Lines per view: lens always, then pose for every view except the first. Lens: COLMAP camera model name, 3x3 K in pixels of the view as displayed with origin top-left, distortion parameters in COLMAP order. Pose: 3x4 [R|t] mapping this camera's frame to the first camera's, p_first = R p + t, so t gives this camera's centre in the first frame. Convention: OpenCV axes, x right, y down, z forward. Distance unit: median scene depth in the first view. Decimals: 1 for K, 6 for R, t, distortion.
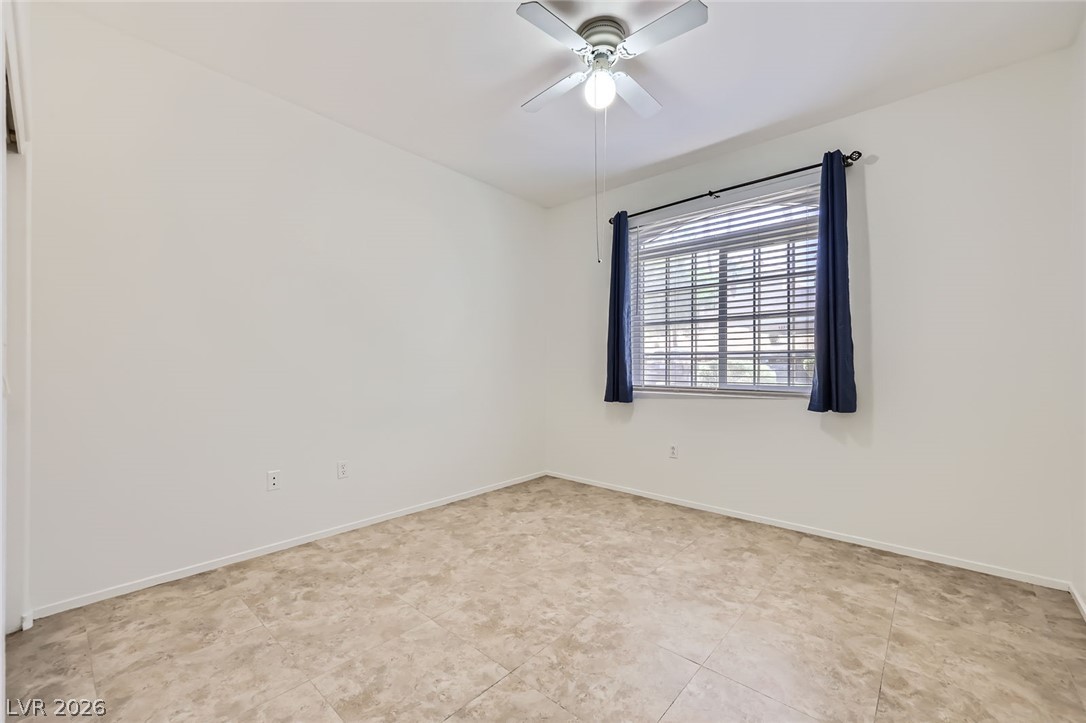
lens RADIAL K [[439.9, 0, 543.0], [0, 439.9, 361.5], [0, 0, 1]] dist [0.000347, -0.000019]
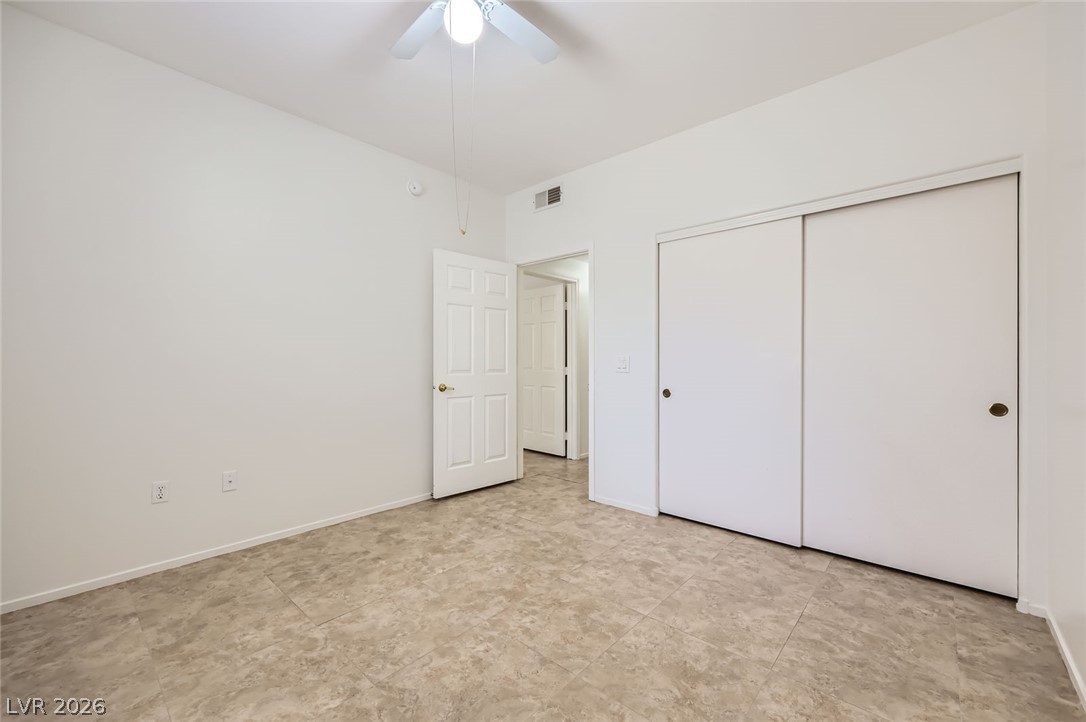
lens RADIAL K [[439.9, 0, 543.0], [0, 439.9, 361.0], [0, 0, 1]] dist [0.000347, -0.000019]
pose [[-0.999968, -0.002194, 0.007685, -0.025009], [-0.002314, 0.999875, -0.015638, 0.021556], [-0.007649, -0.015655, -0.999848, 1.985214]]
